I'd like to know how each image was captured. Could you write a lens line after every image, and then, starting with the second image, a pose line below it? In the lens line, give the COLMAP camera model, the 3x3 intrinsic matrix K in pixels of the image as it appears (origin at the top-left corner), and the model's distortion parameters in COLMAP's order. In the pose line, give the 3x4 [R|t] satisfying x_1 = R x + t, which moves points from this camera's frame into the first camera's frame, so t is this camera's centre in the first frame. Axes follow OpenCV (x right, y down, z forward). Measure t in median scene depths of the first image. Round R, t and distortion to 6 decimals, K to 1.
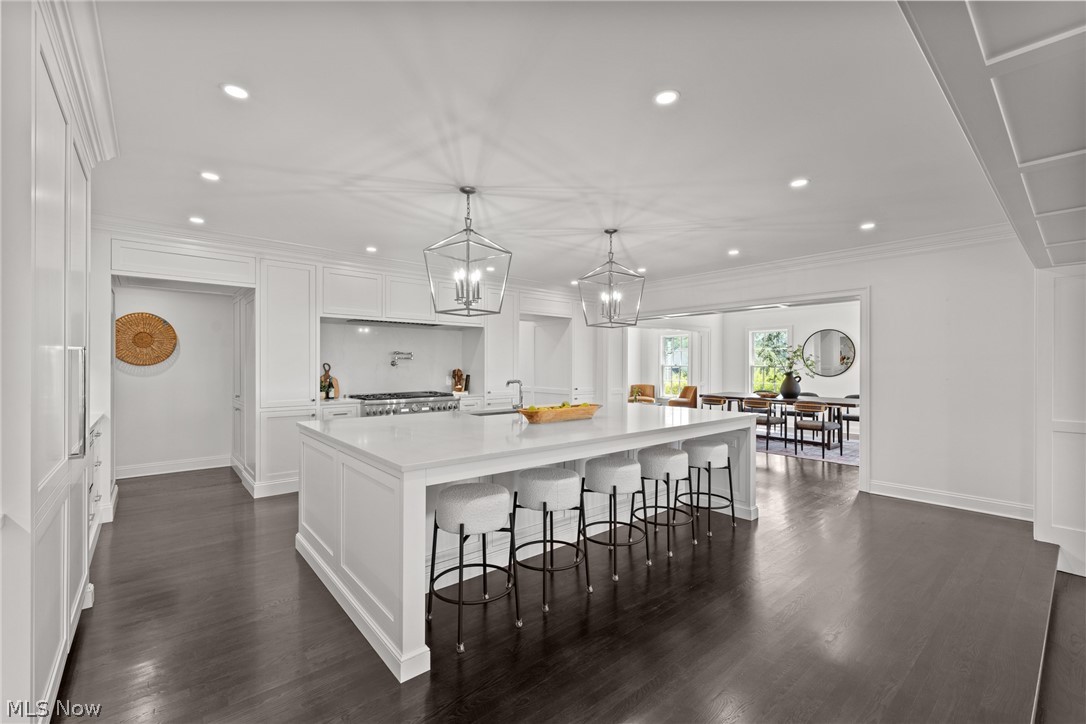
lens RADIAL K [[462.5, 0, 541.1], [0, 462.5, 362.4], [0, 0, 1]] dist [0.002382, 0.000245]
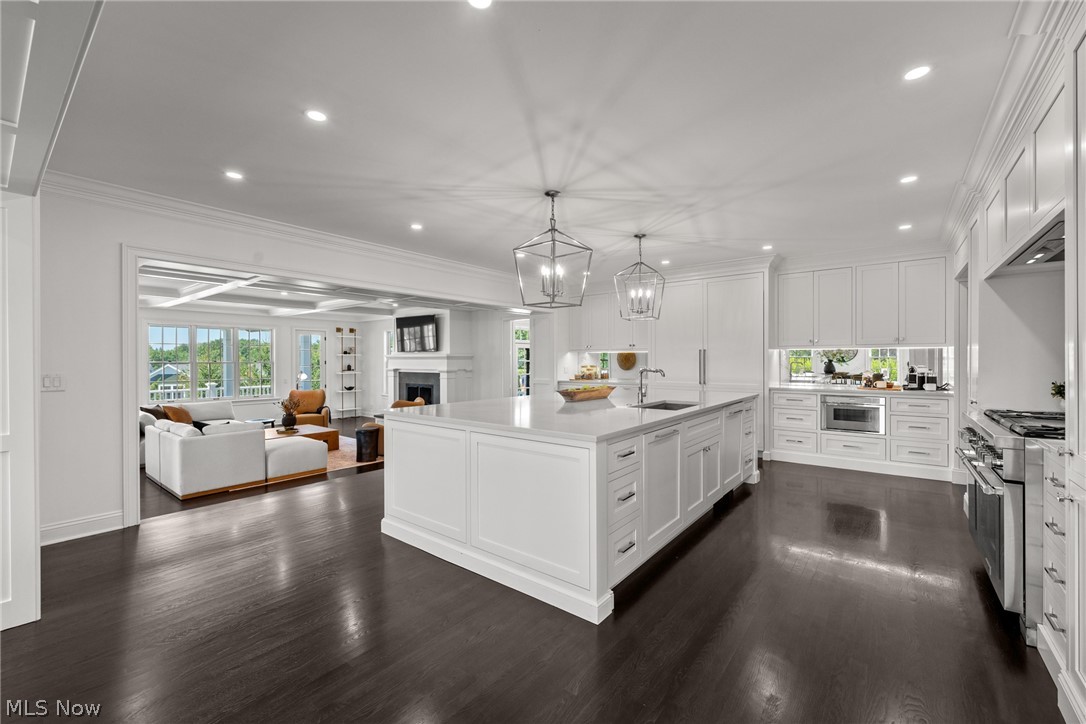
lens RADIAL K [[446.3, 0, 543.0], [0, 446.3, 362.0], [0, 0, 1]] dist [0.001284, 0.000022]
pose [[-0.979925, 0.000153, -0.199368, 0.327323], [-0.000045, 1.000000, 0.000991, 0.022655], [0.199368, 0.000980, -0.979924, 1.774344]]
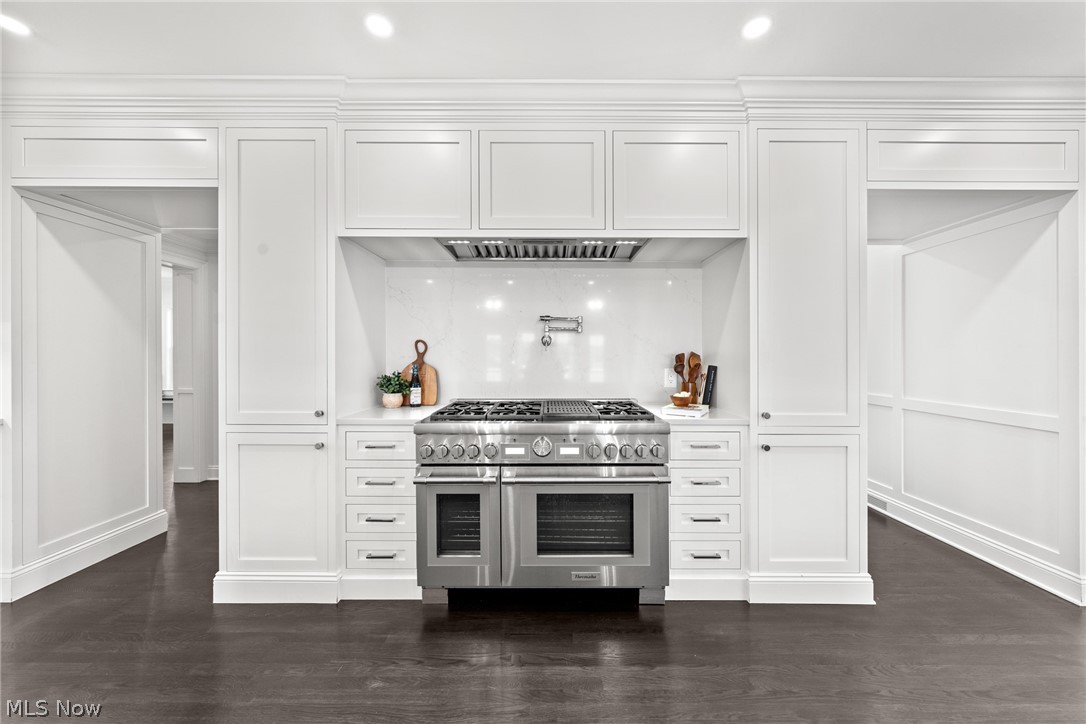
lens RADIAL K [[386.0, 0, 543.0], [0, 386.0, 362.0], [0, 0, 1]] dist [-0.001664, -0.000119]
pose [[0.757657, 0.013850, -0.652506, -0.072367], [0.002461, 0.999707, 0.024077, 0.022216], [0.652648, -0.019848, 0.757401, 0.984035]]
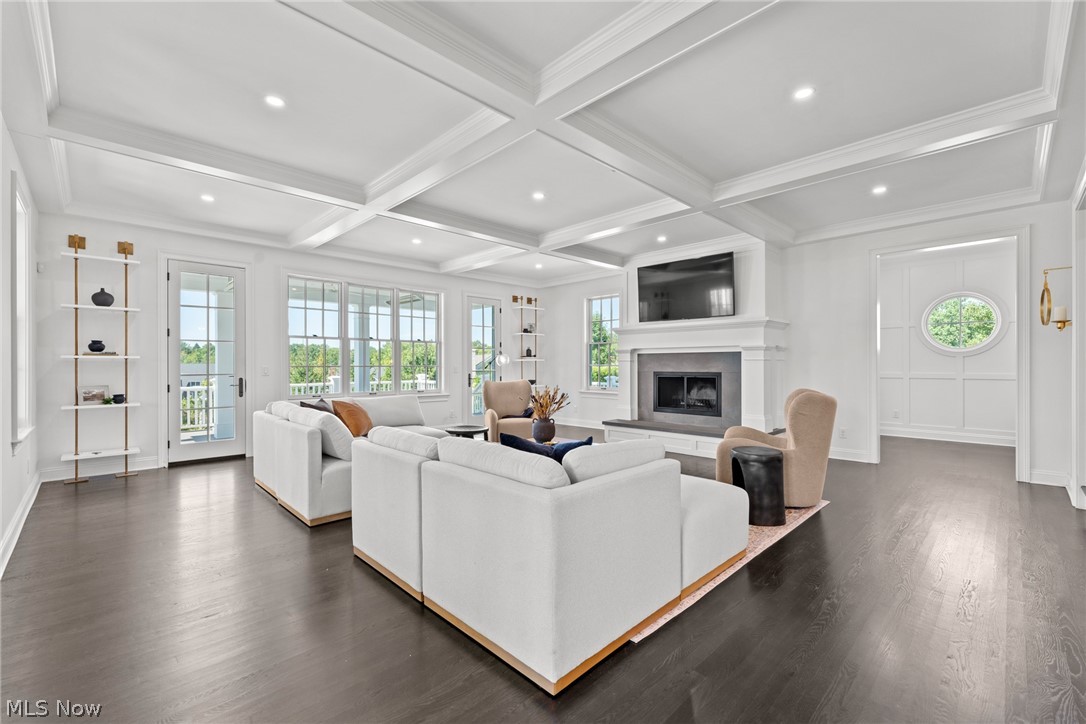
lens RADIAL K [[462.5, 0, 541.1], [0, 462.5, 362.4], [0, 0, 1]] dist [0.002382, 0.000245]
pose [[-0.997260, 0.000857, -0.073970, 1.113020], [0.001373, 0.999975, -0.006928, 0.125799], [0.073962, -0.007011, -0.997236, 0.741149]]
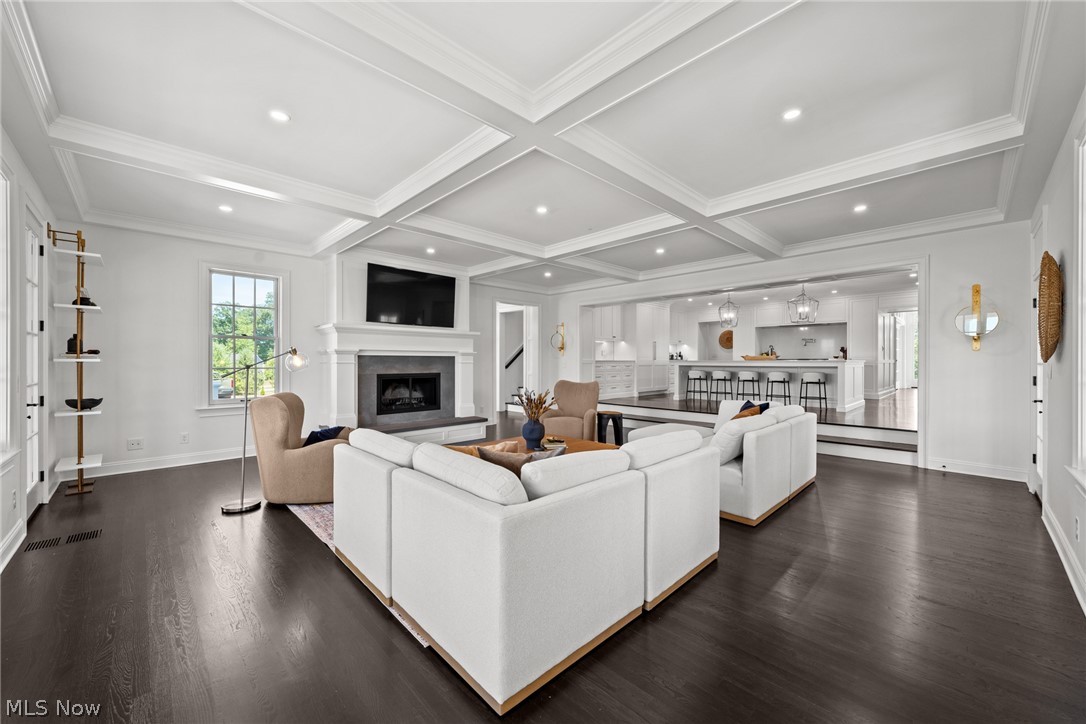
lens RADIAL K [[416.0, 0, 543.0], [0, 416.0, 362.0], [0, 0, 1]] dist [0.000458, 0.000036]
pose [[0.069164, 0.001869, -0.997604, 2.076909], [0.002214, 0.999995, 0.002027, 0.103275], [0.997603, -0.002349, 0.069159, -0.408949]]
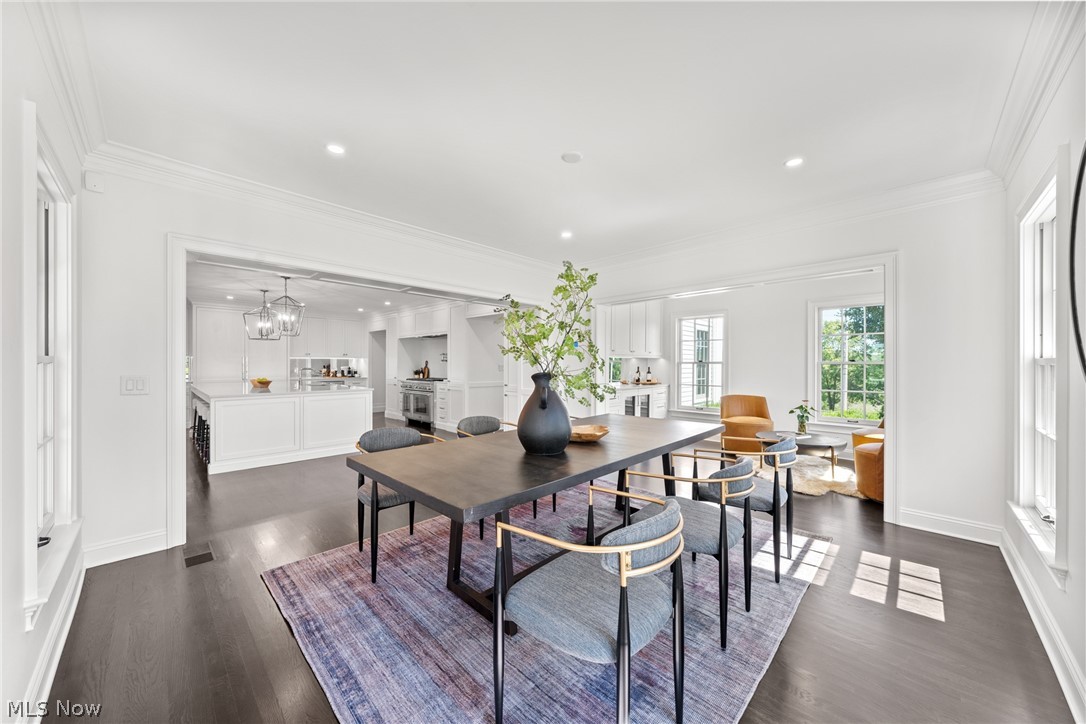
lens RADIAL K [[386.0, 0, 543.0], [0, 386.0, 362.0], [0, 0, 1]] dist [-0.001664, -0.000119]
pose [[0.099239, -0.008370, -0.995028, 1.572194], [0.003667, 0.999961, -0.008046, 0.028920], [0.995057, -0.002850, 0.099266, 1.742685]]
